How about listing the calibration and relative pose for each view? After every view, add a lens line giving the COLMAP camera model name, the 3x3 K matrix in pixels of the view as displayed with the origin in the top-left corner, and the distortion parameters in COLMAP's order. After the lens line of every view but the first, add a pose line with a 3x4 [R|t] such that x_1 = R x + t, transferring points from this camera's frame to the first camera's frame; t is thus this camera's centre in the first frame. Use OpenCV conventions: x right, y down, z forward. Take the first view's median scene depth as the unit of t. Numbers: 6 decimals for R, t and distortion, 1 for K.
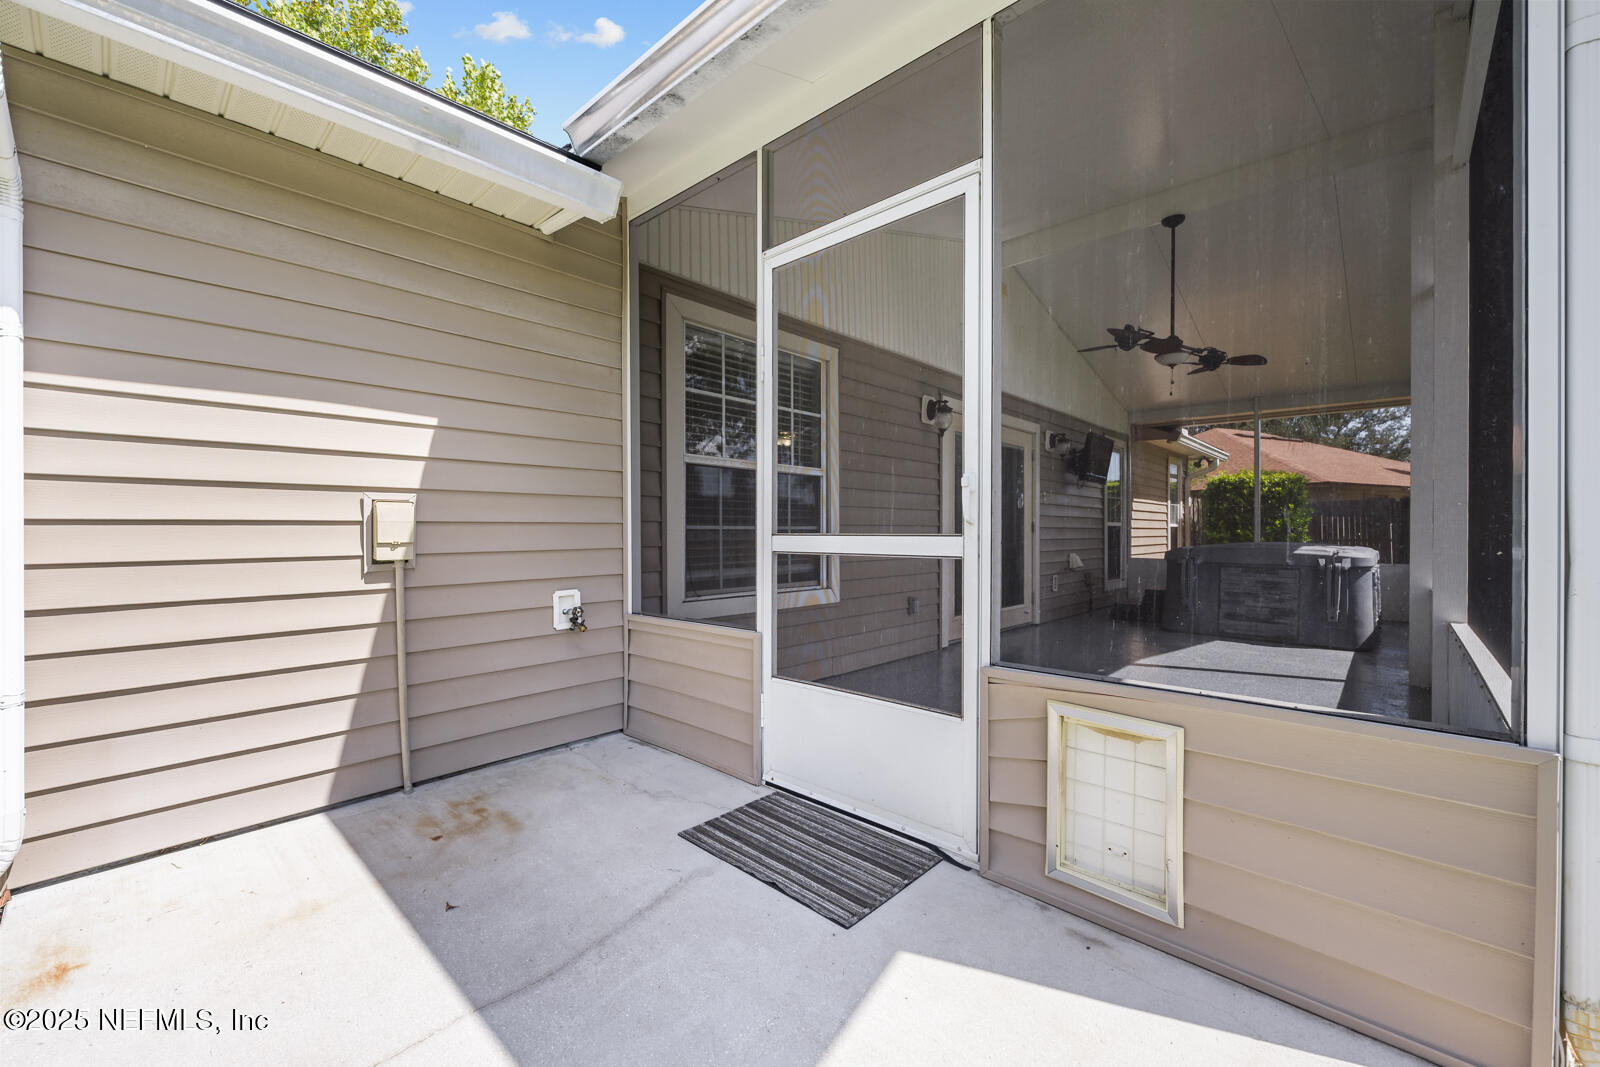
lens RADIAL K [[662.6, 0, 797.0], [0, 662.6, 523.4], [0, 0, 1]] dist [-0.000419, 0.012235]
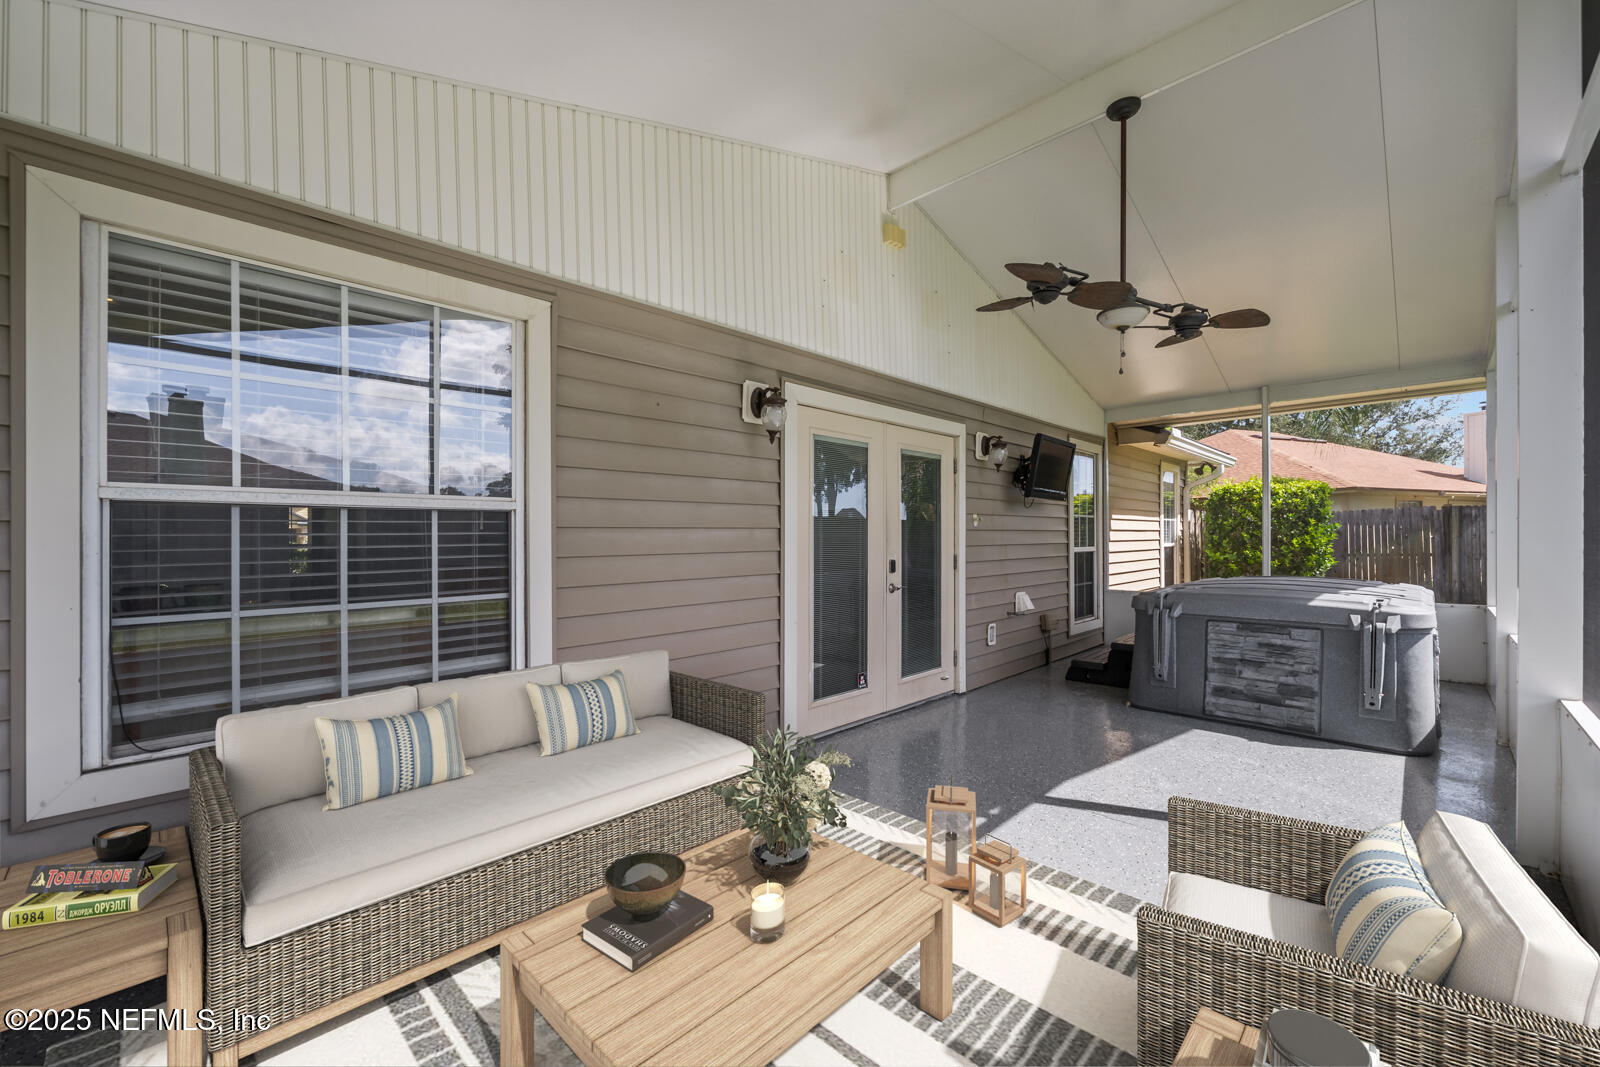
lens RADIAL K [[650.8, 0, 785.4], [0, 650.8, 536.7], [0, 0, 1]] dist [-0.001058, -0.000059]
pose [[0.998996, -0.009577, -0.043757, 0.222845], [0.009960, 0.999914, 0.008551, -0.034696], [0.043671, -0.008978, 0.999006, 0.293639]]
